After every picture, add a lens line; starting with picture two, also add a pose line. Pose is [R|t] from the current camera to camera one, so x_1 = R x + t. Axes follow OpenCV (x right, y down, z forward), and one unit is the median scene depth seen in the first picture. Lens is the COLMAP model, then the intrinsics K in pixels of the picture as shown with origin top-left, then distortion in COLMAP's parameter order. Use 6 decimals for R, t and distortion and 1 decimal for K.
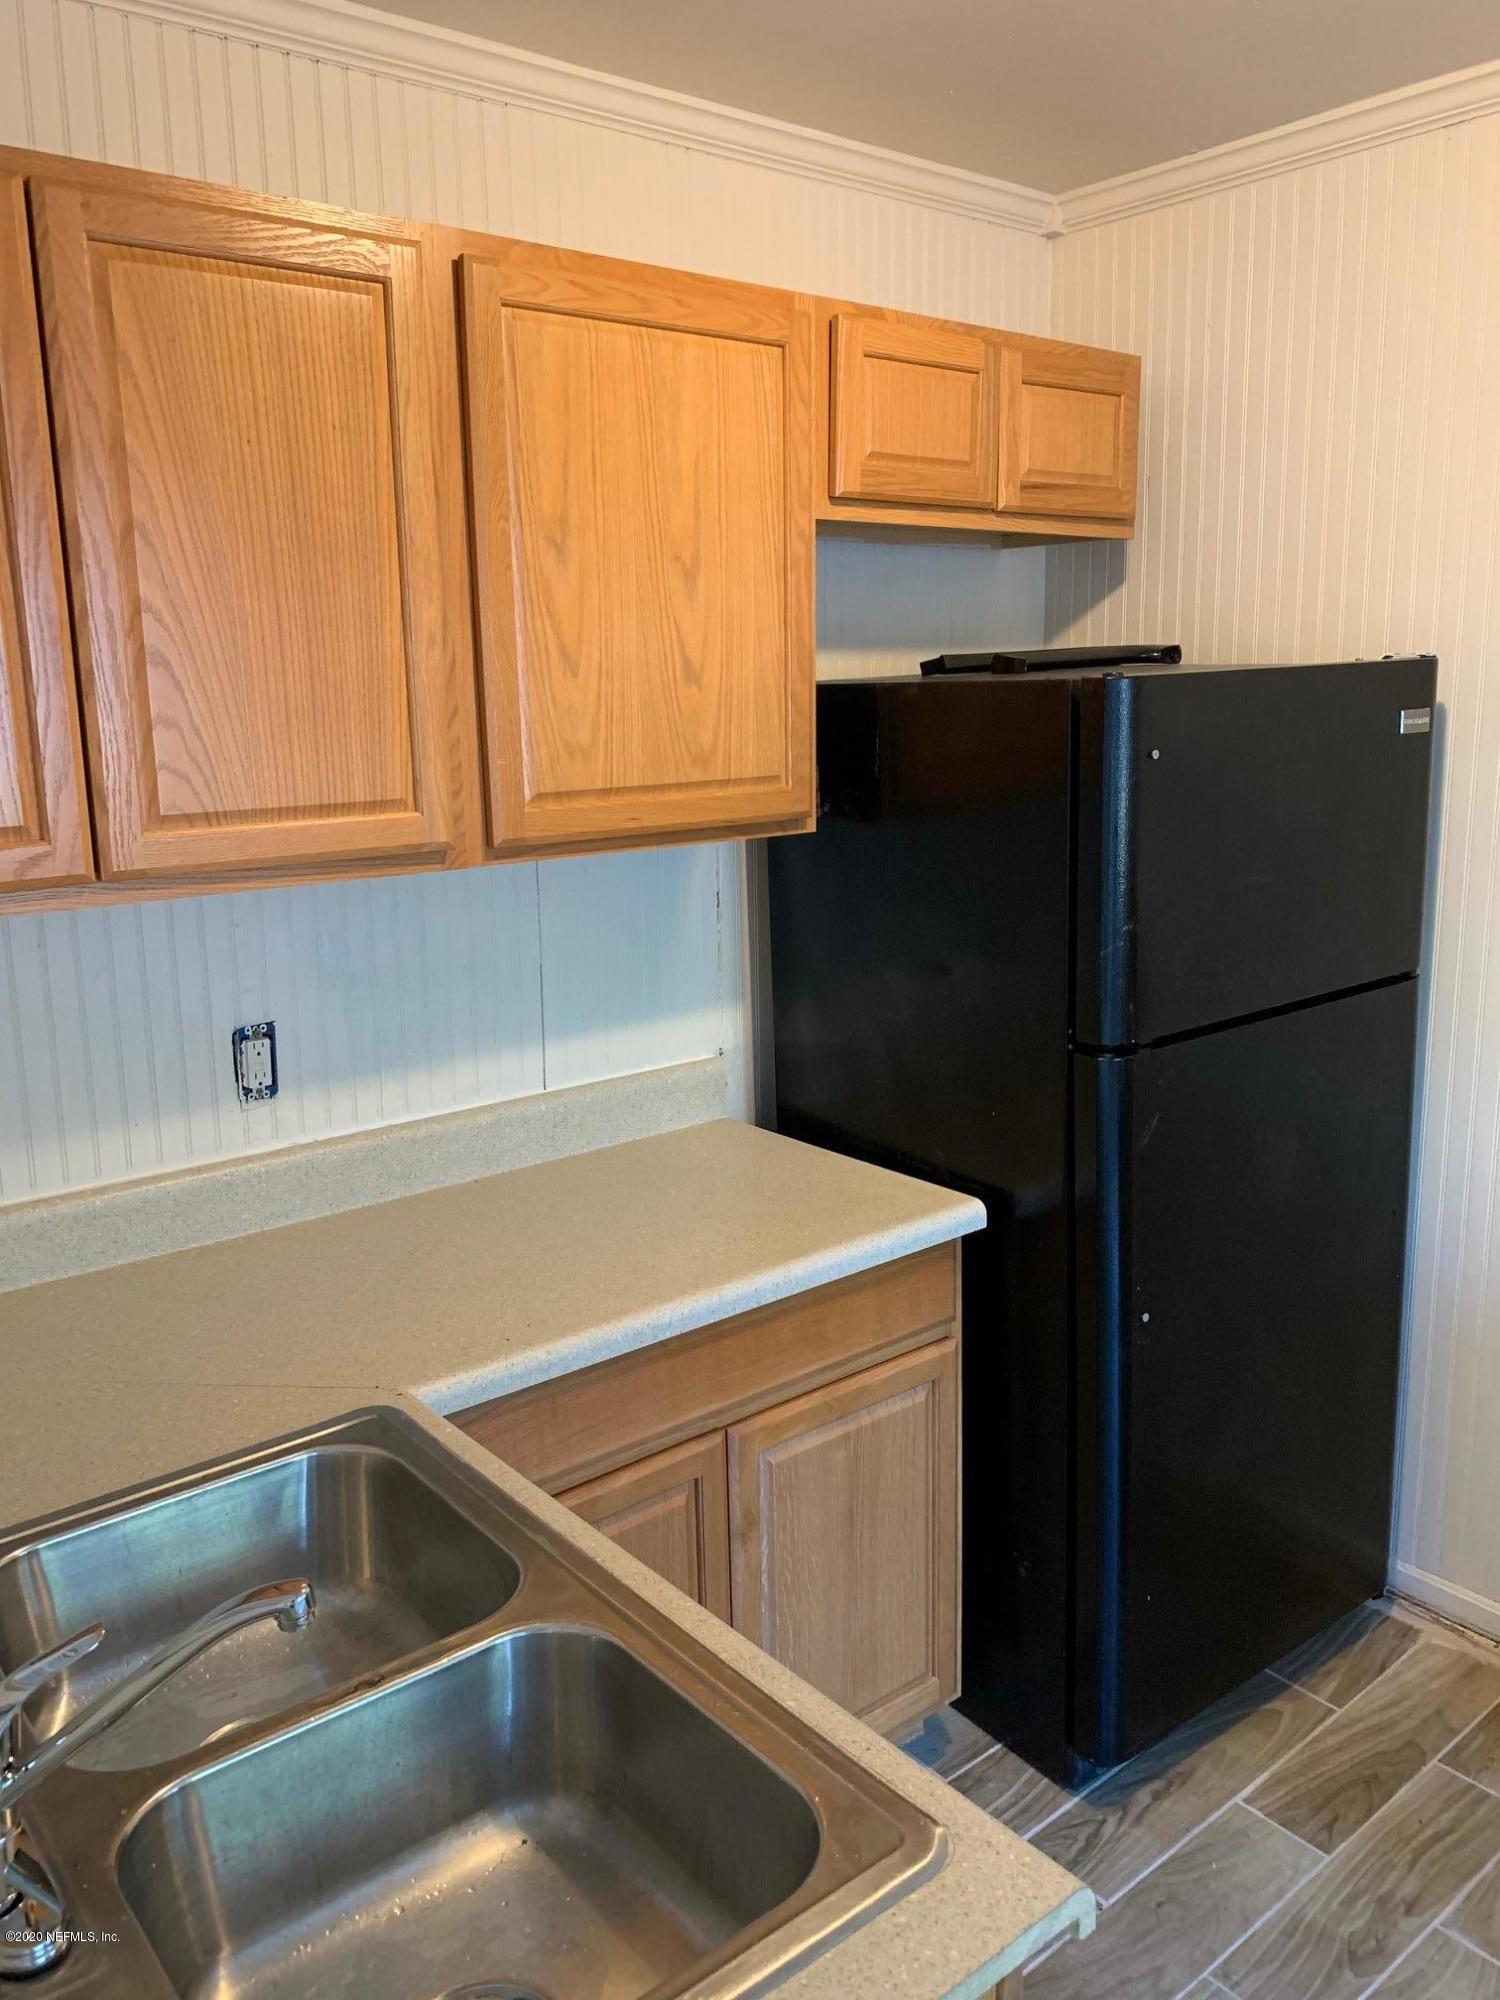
lens RADIAL K [[1533.3, 0, 761.1], [0, 1533.3, 984.3], [0, 0, 1]] dist [0.034956, -0.065625]
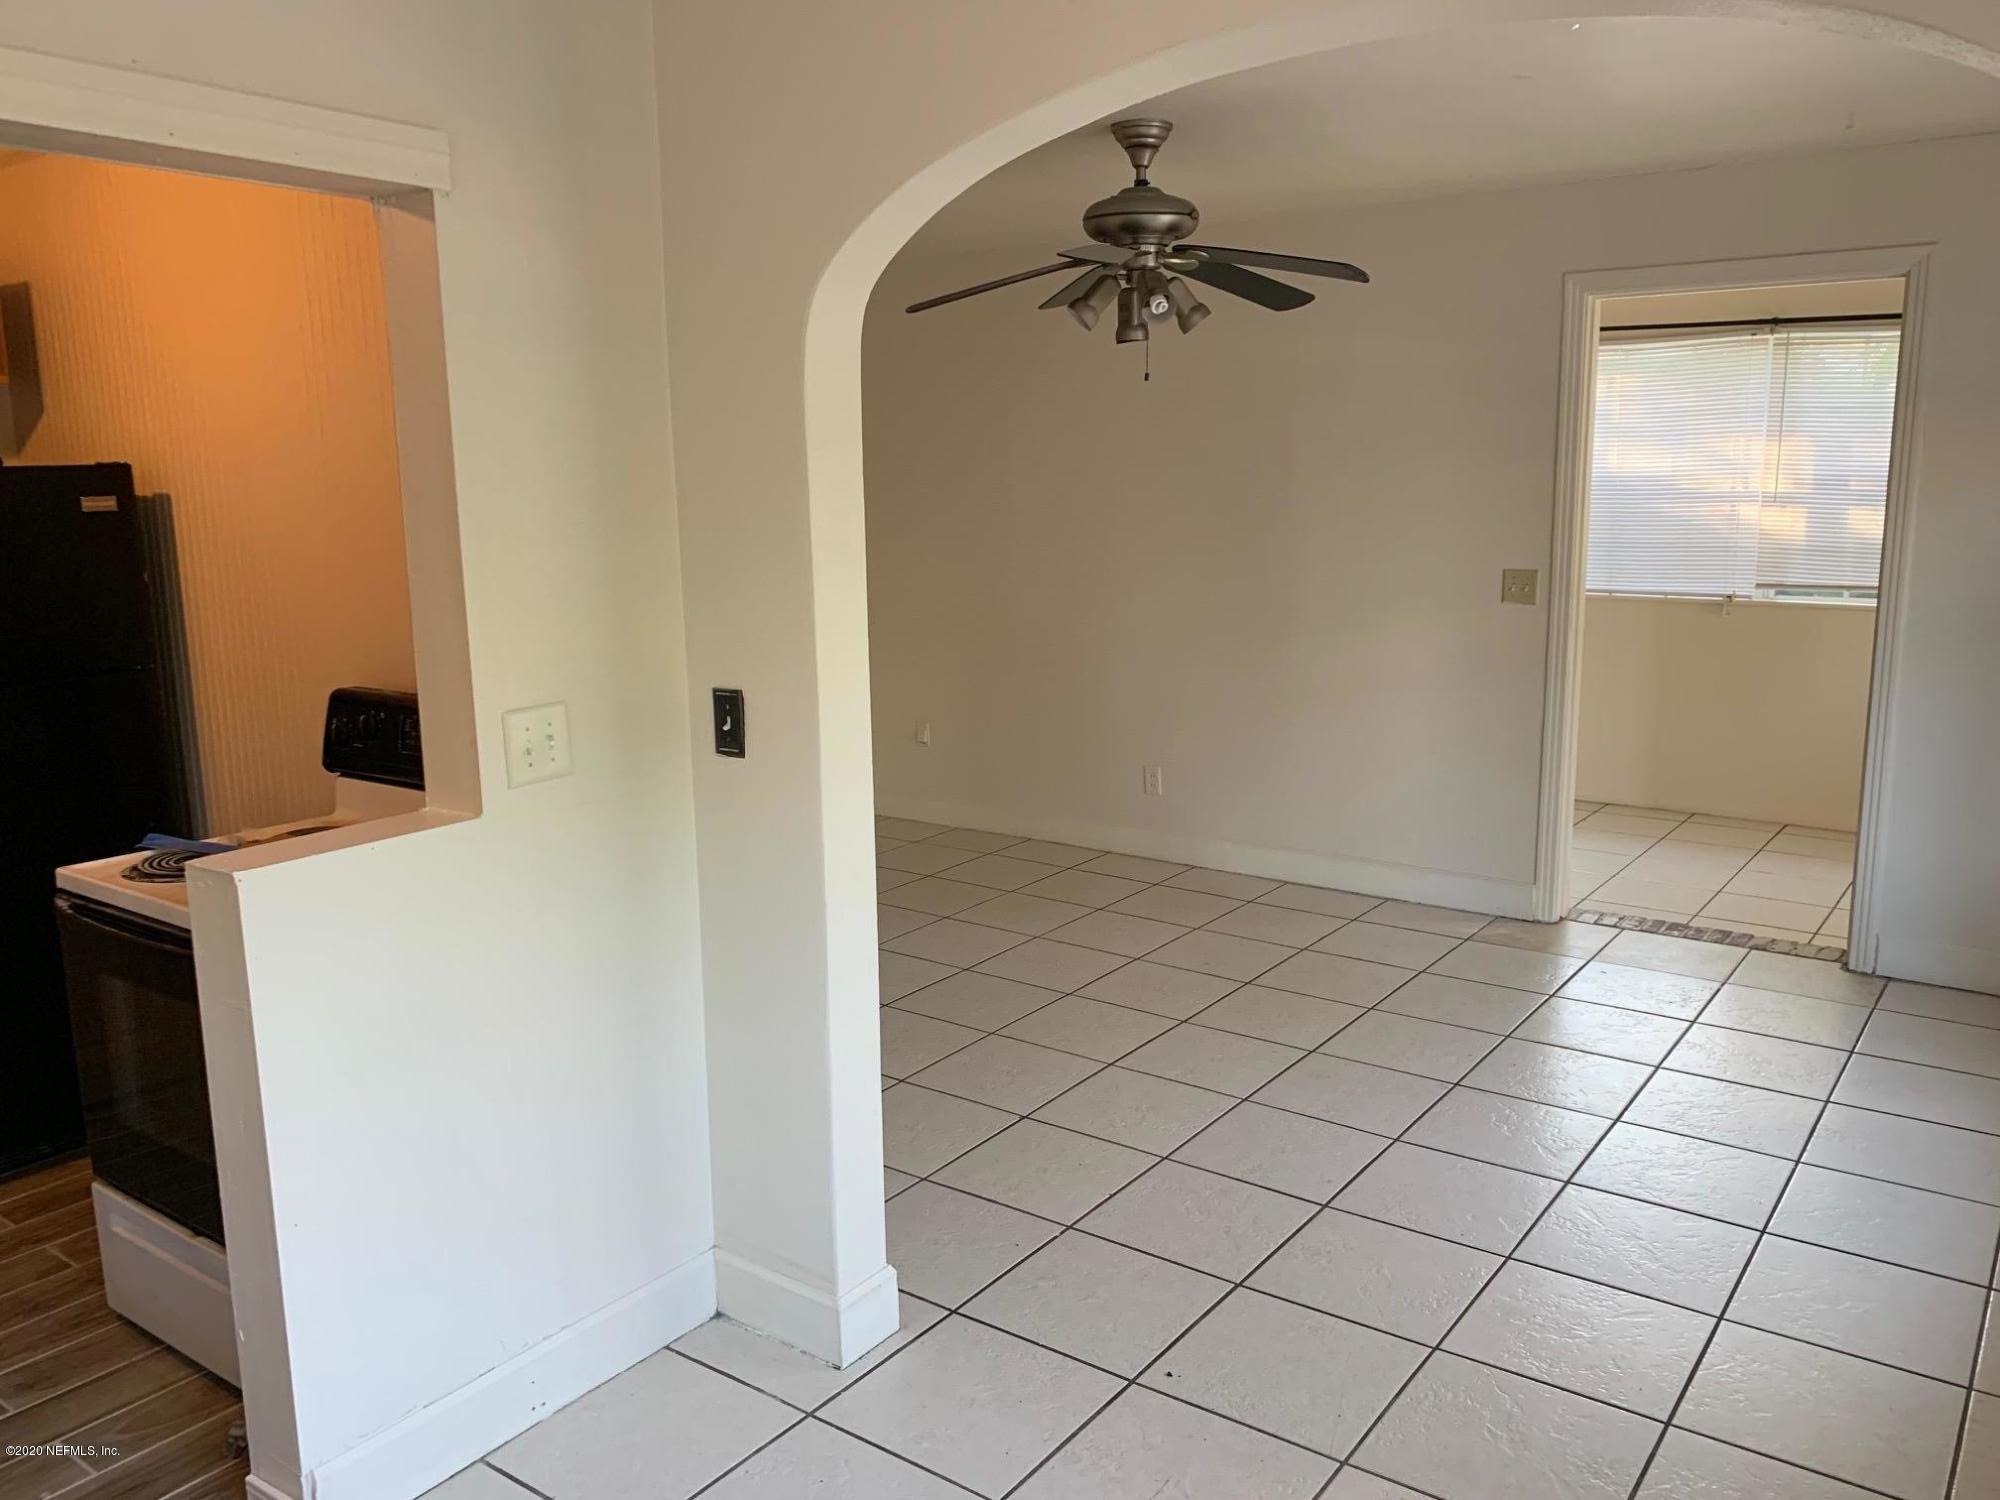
lens RADIAL K [[1533.3, 0, 1001.6], [0, 1533.3, 747.7], [0, 0, 1]] dist [0.034956, -0.065625]
pose [[0.970926, -0.038514, 0.236260, 1.017596], [0.046098, 0.998581, -0.026660, 0.175882], [-0.234898, 0.036776, 0.971324, -0.797803]]
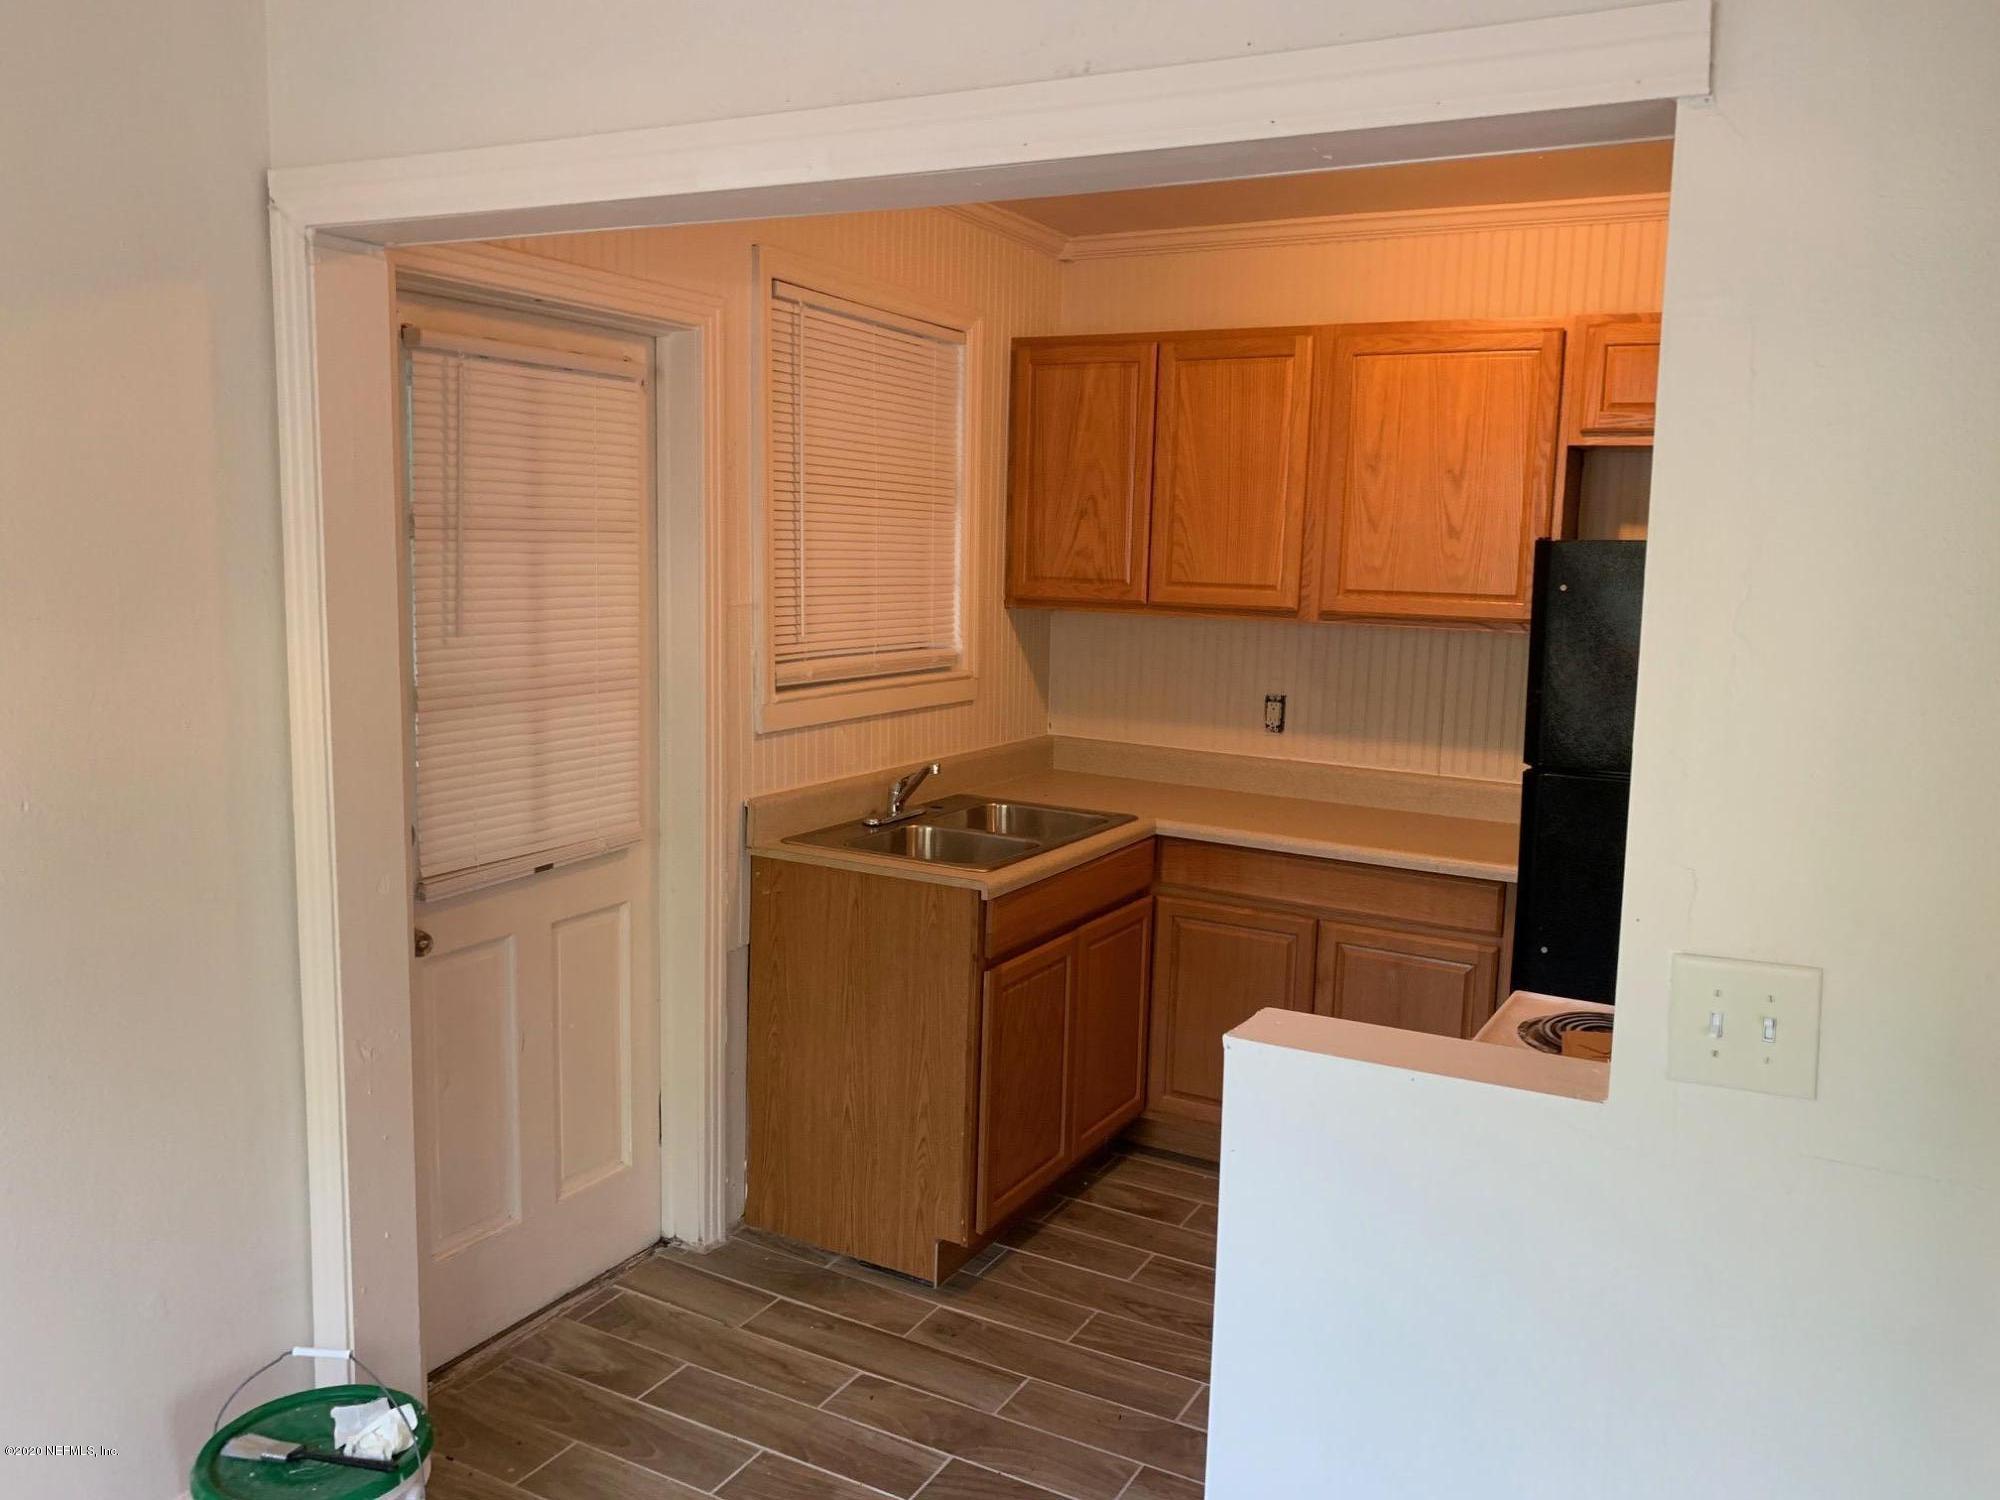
lens RADIAL K [[1533.3, 0, 986.7], [0, 1533.3, 730.5], [0, 0, 1]] dist [0.034956, -0.065625]
pose [[0.372783, 0.140325, -0.917247, 1.429615], [-0.218412, 0.973996, 0.060241, 0.033141], [0.901848, 0.177881, 0.393738, -0.161057]]
